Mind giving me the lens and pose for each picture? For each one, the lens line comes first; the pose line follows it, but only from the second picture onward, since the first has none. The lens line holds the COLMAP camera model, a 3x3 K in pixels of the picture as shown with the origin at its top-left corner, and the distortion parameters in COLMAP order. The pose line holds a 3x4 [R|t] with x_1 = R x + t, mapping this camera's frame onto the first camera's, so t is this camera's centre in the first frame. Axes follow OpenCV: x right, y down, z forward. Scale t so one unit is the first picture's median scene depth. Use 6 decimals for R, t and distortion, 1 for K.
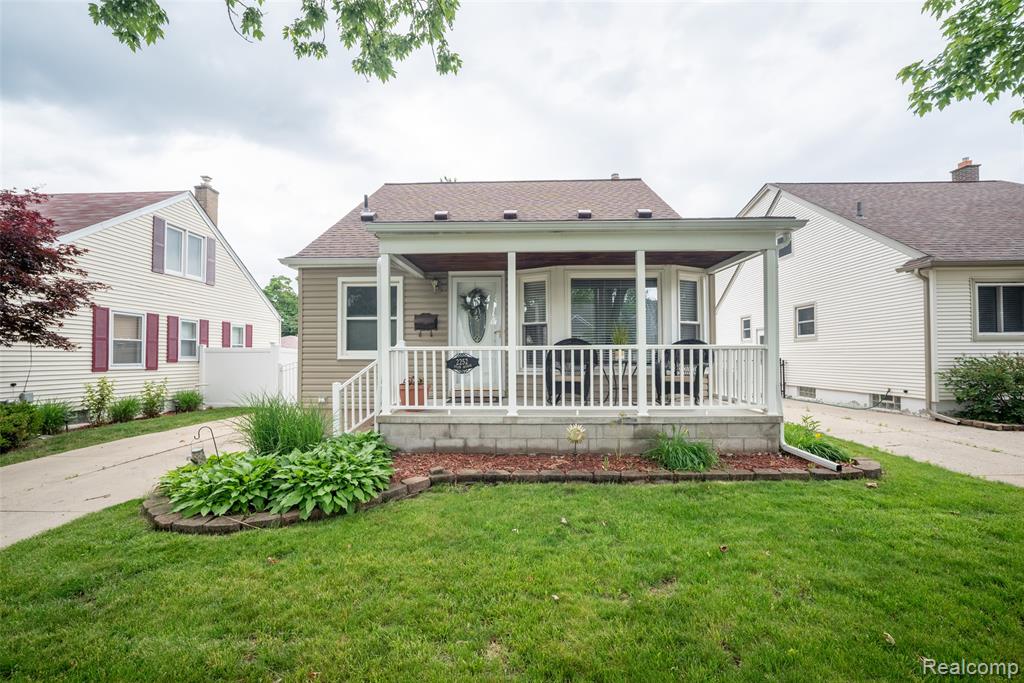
lens RADIAL K [[436.9, 0, 512.6], [0, 436.9, 346.5], [0, 0, 1]] dist [-0.020222, 0.000526]
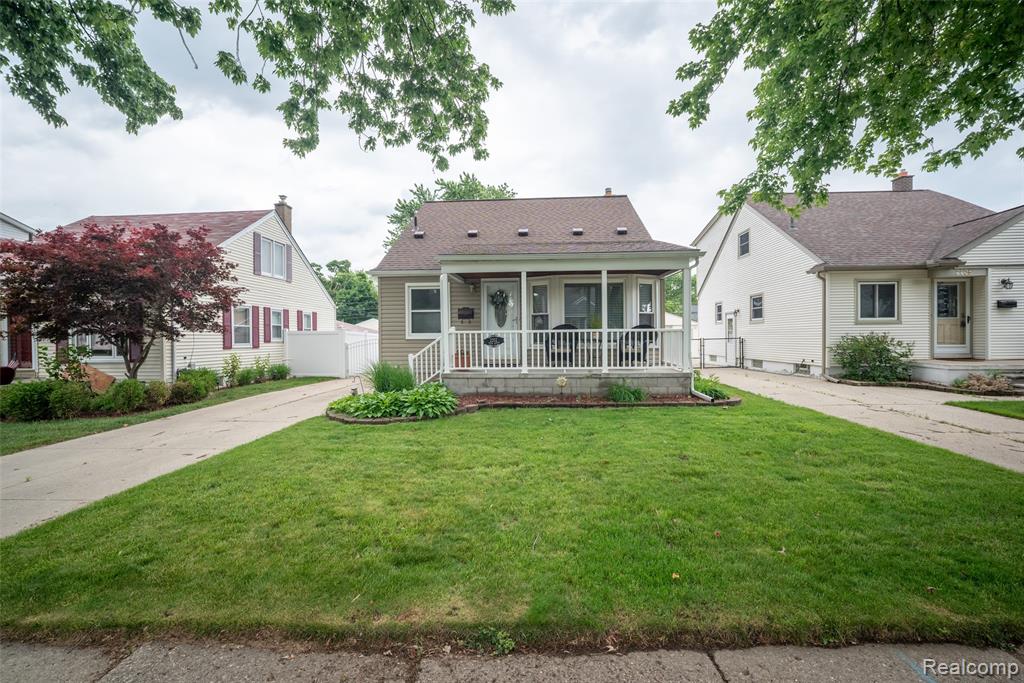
lens RADIAL K [[438.2, 0, 512.1], [0, 438.2, 341.1], [0, 0, 1]] dist [-0.024477, -0.000019]
pose [[0.999361, -0.004619, -0.035430, 0.008399], [0.005802, 0.999426, 0.033368, -0.012388], [0.035256, -0.033553, 0.998815, -0.496216]]
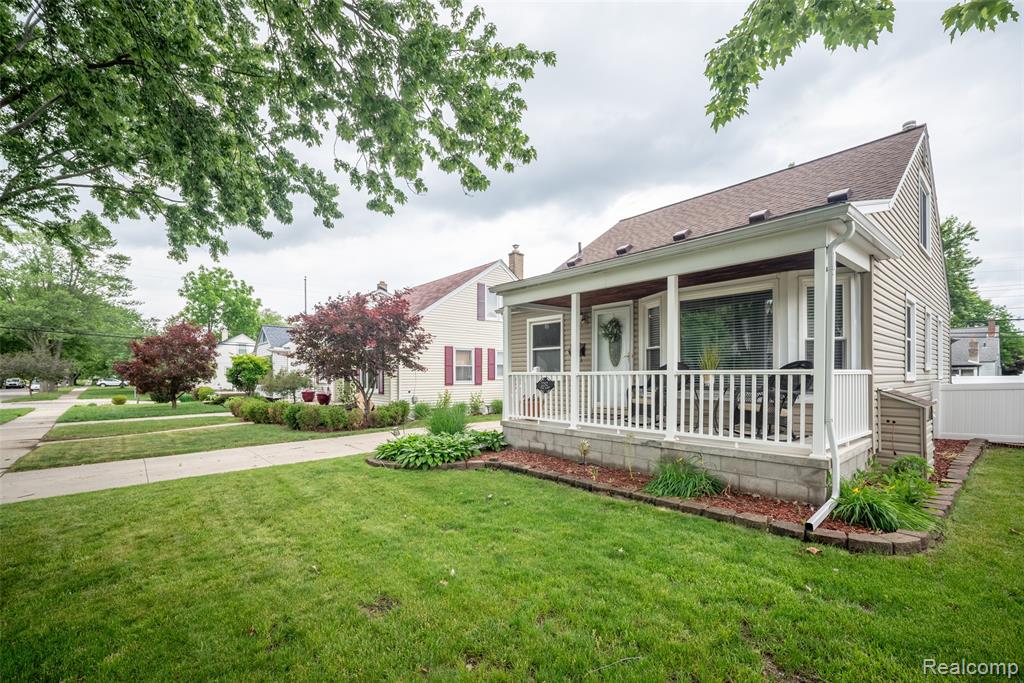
lens RADIAL K [[448.9, 0, 509.2], [0, 448.9, 375.7], [0, 0, 1]] dist [-0.022581, 0.000097]
pose [[0.671908, 0.004819, -0.740619, 0.638143], [0.016646, 0.999628, 0.021606, -0.016124], [0.740448, -0.026845, 0.671577, 0.026180]]
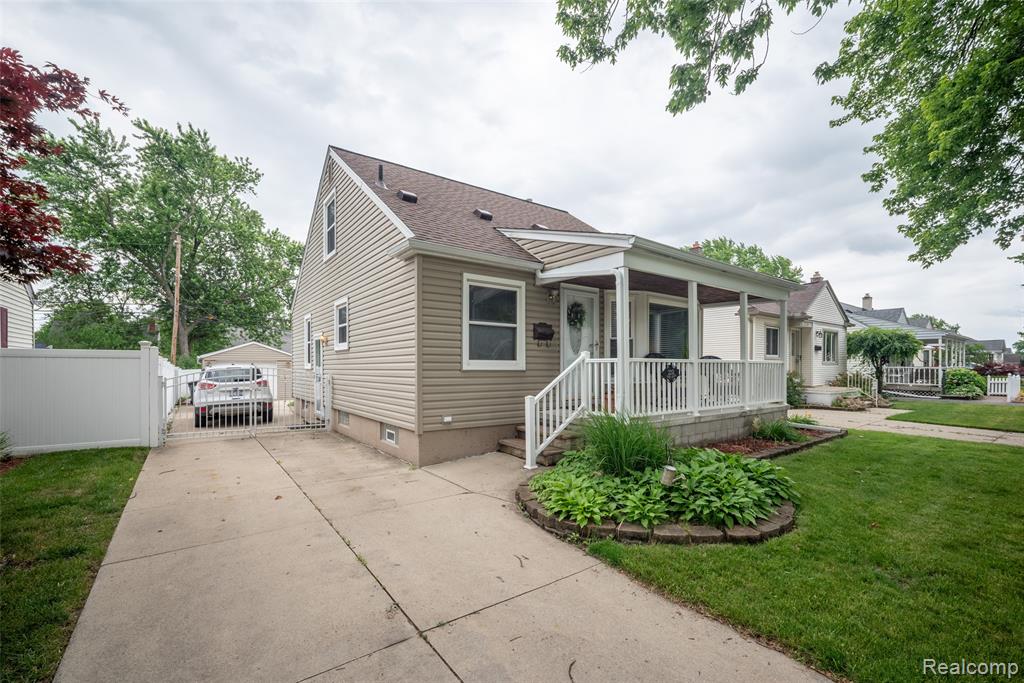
lens RADIAL K [[448.9, 0, 509.2], [0, 448.9, 375.7], [0, 0, 1]] dist [-0.022581, 0.000097]
pose [[0.776874, -0.008066, 0.629605, -0.955759], [-0.017272, 0.999269, 0.034114, 0.009992], [-0.629420, -0.037377, 0.776166, 0.282785]]
